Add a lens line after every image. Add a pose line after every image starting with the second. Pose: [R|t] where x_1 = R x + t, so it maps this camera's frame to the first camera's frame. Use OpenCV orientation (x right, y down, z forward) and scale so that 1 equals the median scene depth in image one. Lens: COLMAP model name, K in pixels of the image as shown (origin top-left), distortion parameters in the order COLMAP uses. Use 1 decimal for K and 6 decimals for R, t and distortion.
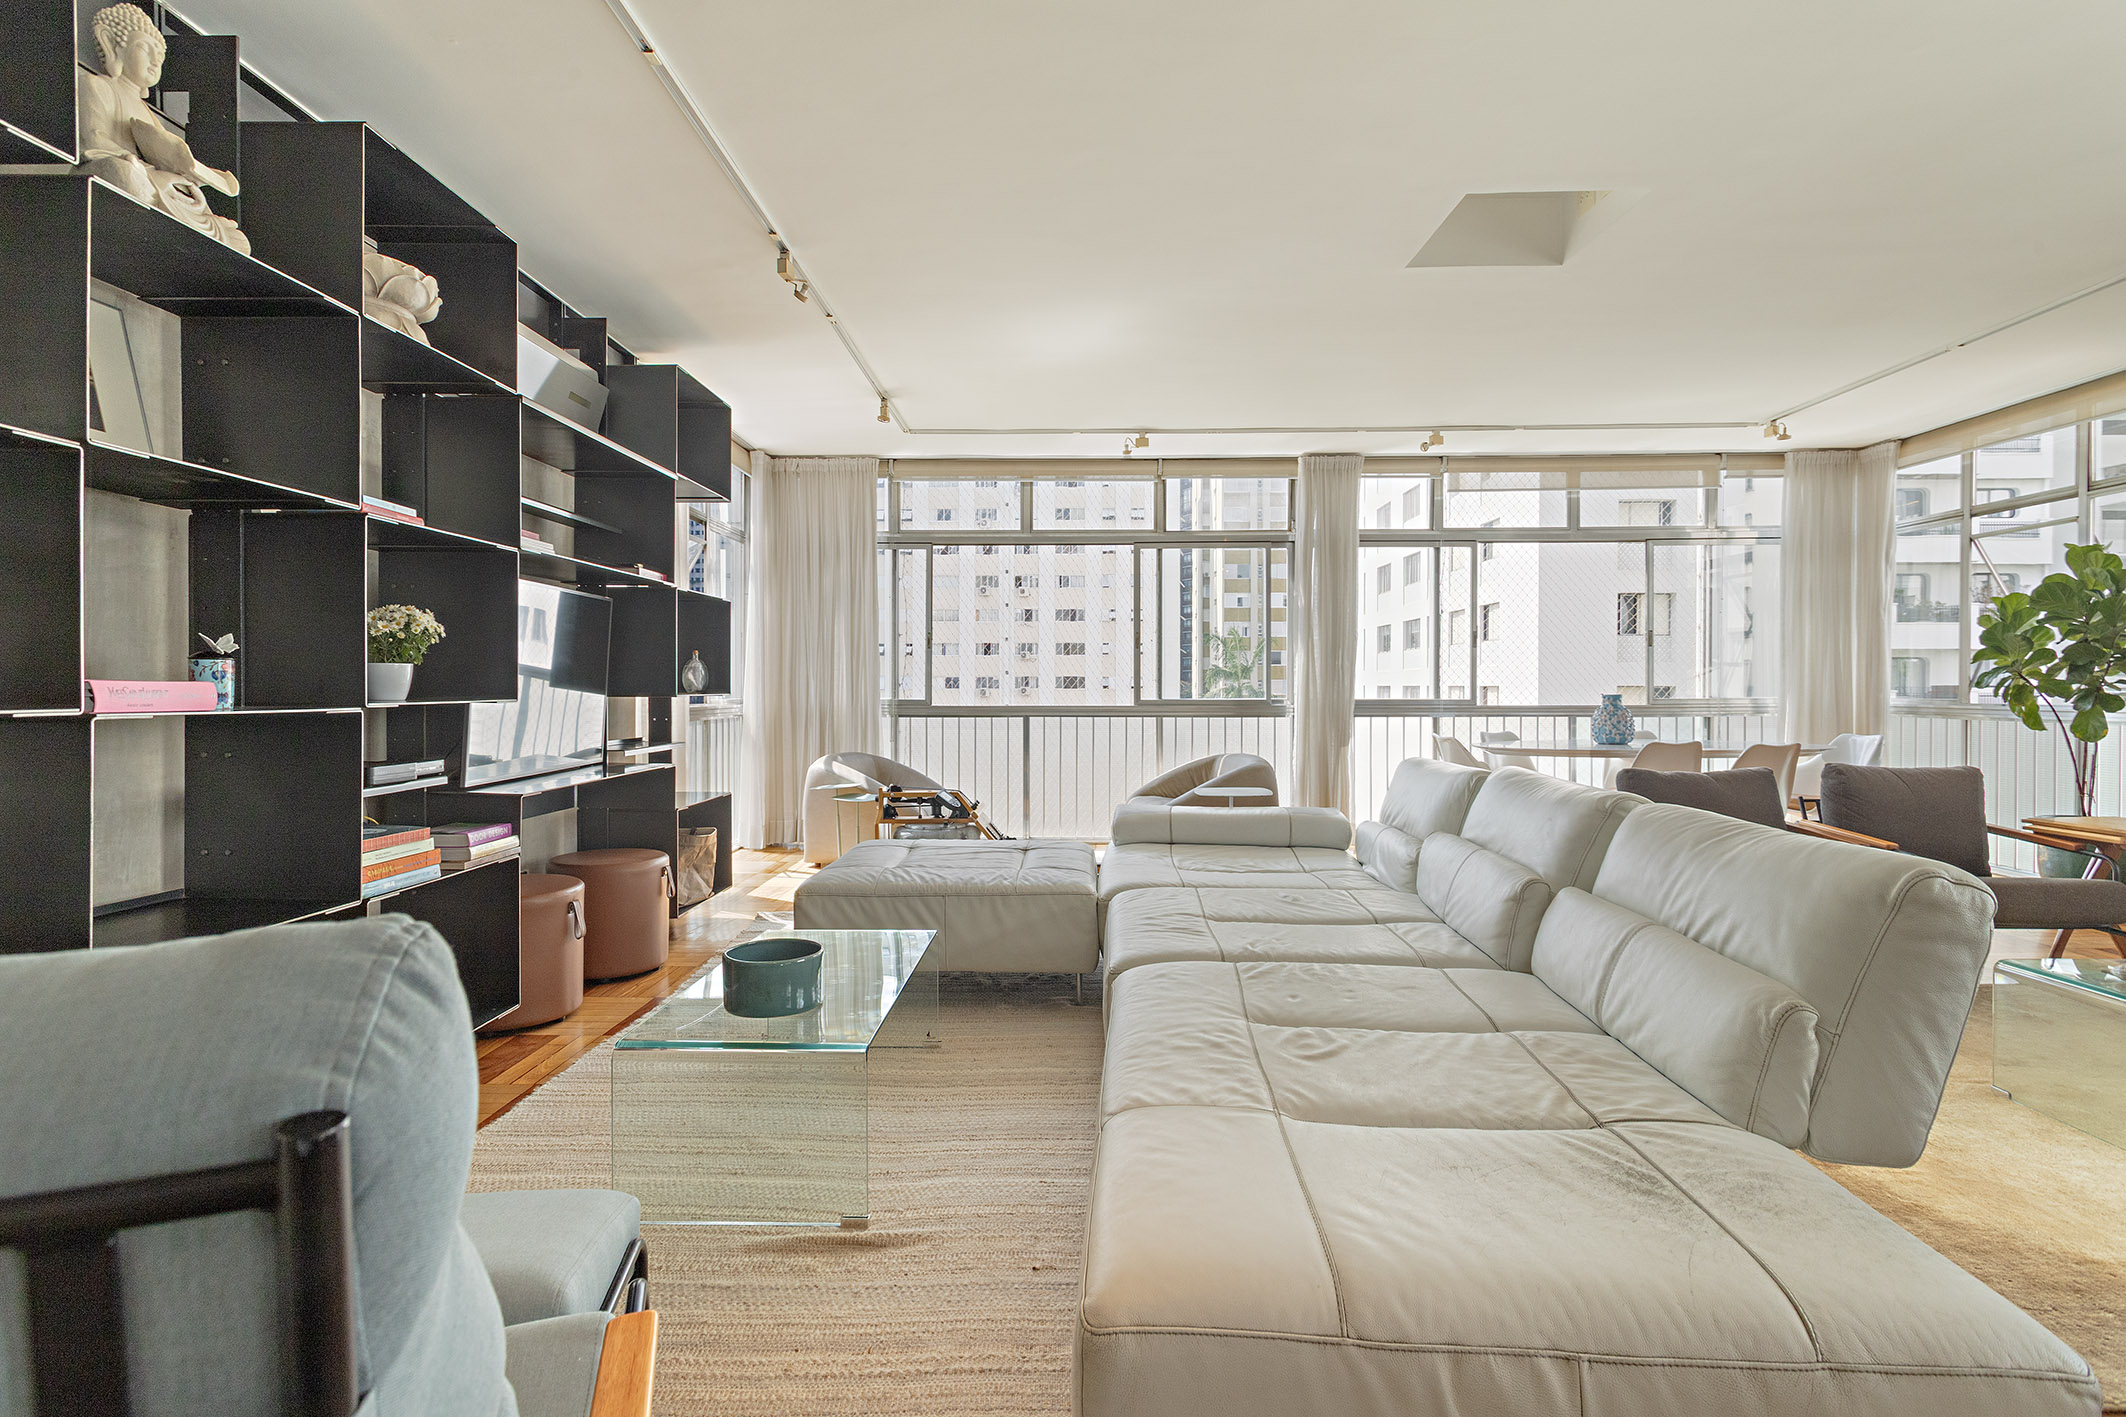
lens RADIAL K [[1108.8, 0, 1053.4], [0, 1108.8, 695.5], [0, 0, 1]] dist [0.003760, -0.001053]
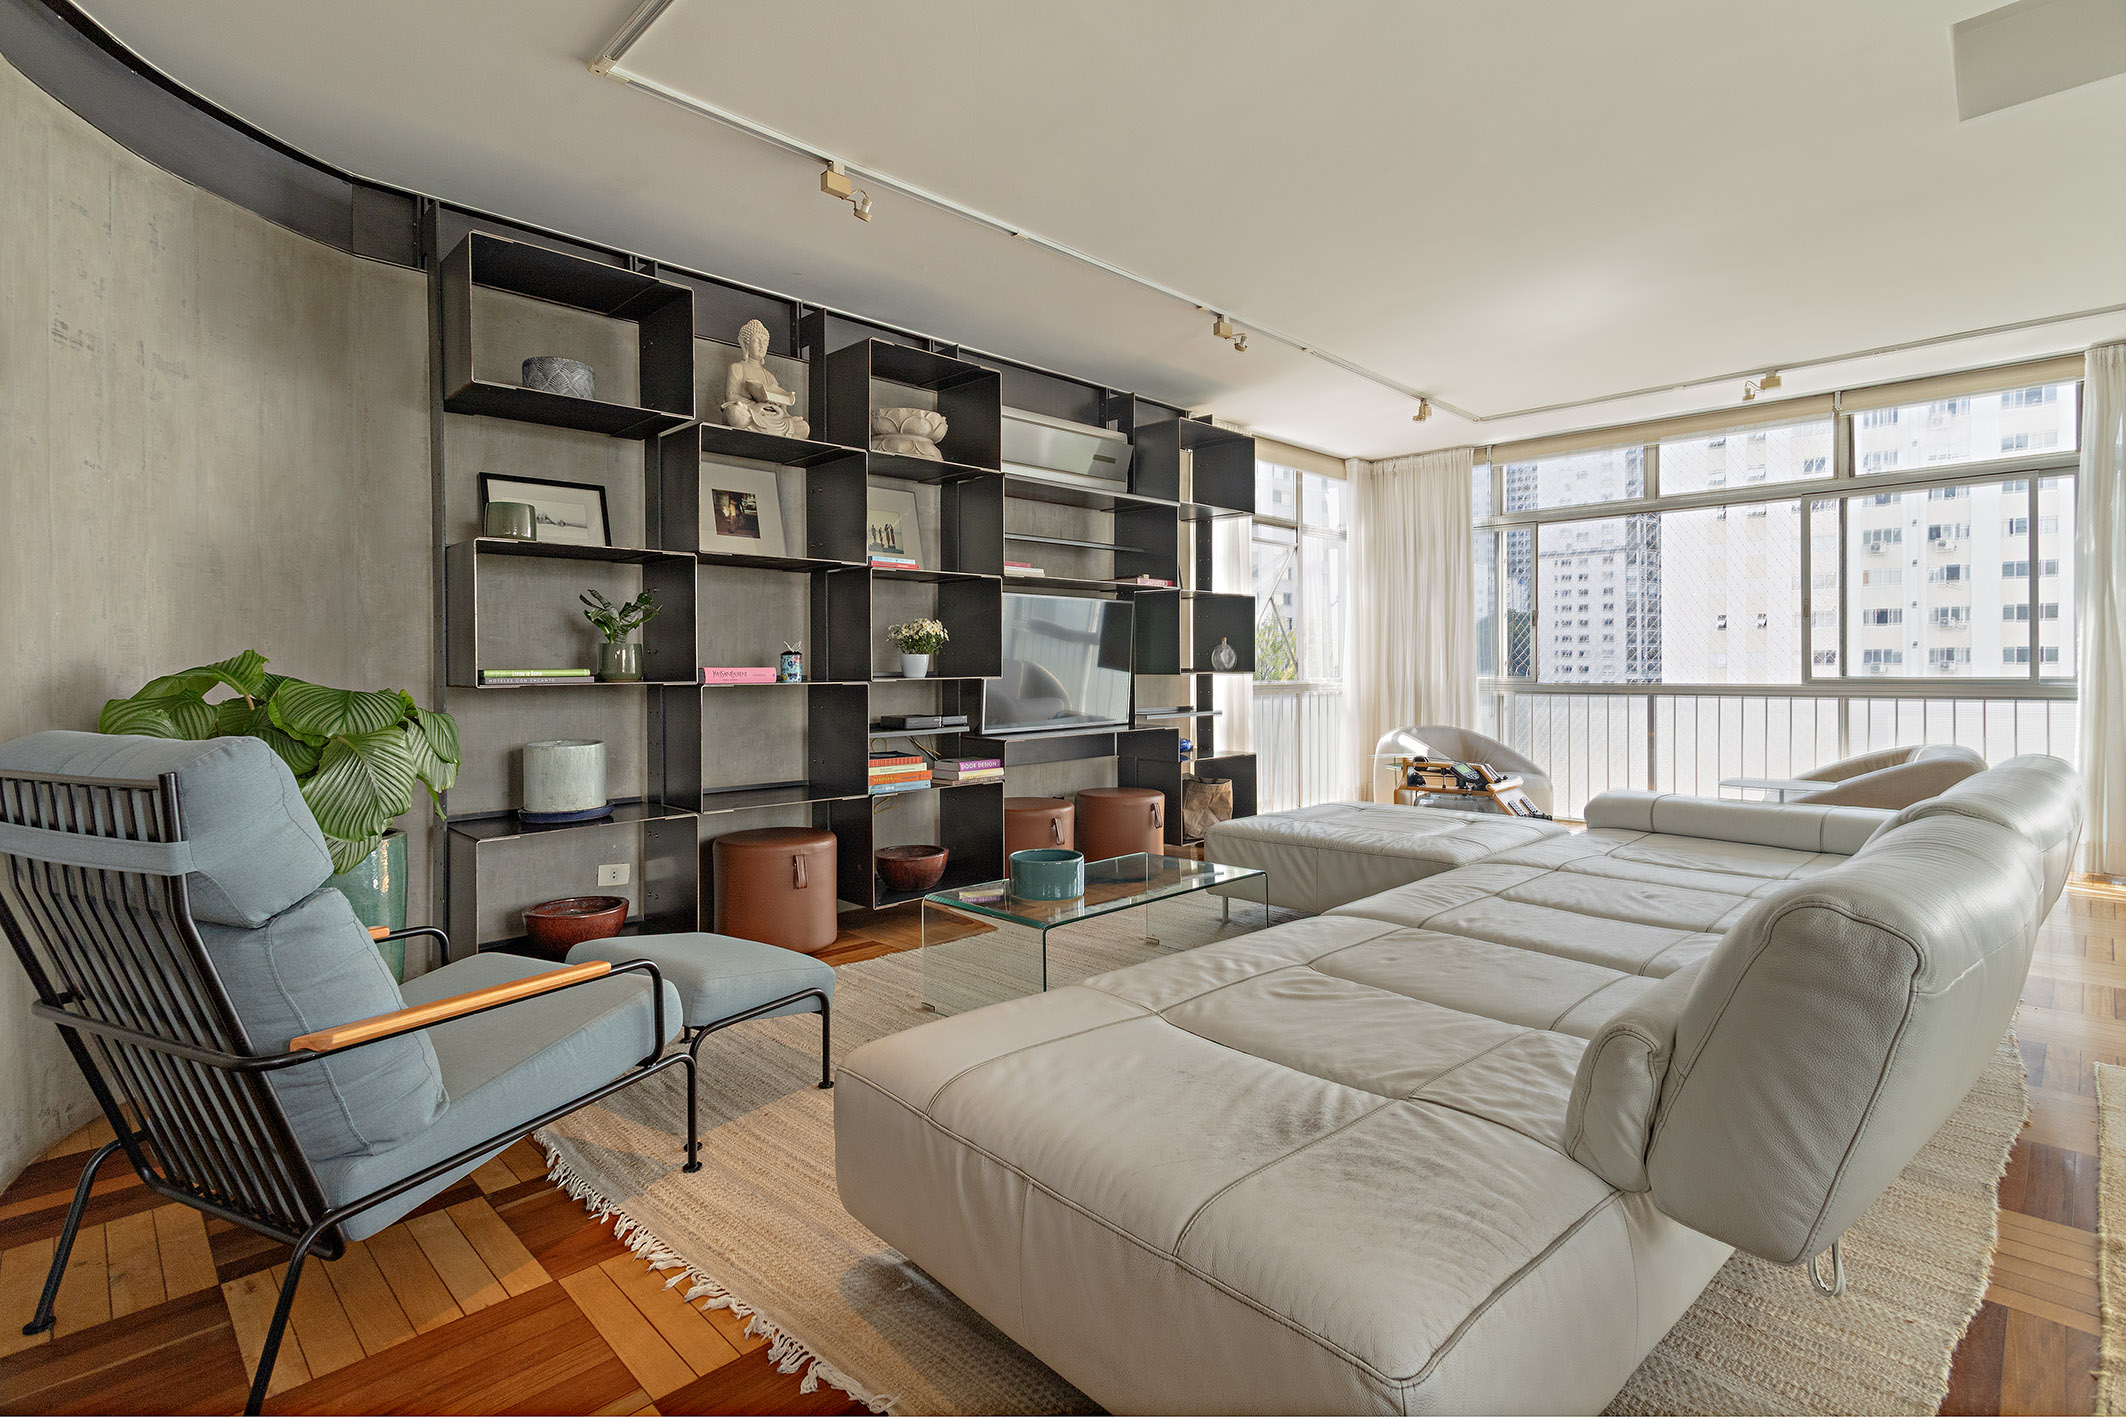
lens RADIAL K [[990.8, 0, 1014.0], [0, 990.8, 674.6], [0, 0, 1]] dist [0.001066, 0.000701]
pose [[0.716037, 0.000274, -0.698062, 0.494787], [0.001193, 0.999998, 0.001615, -0.001801], [0.698061, -0.001989, 0.716035, 0.057620]]
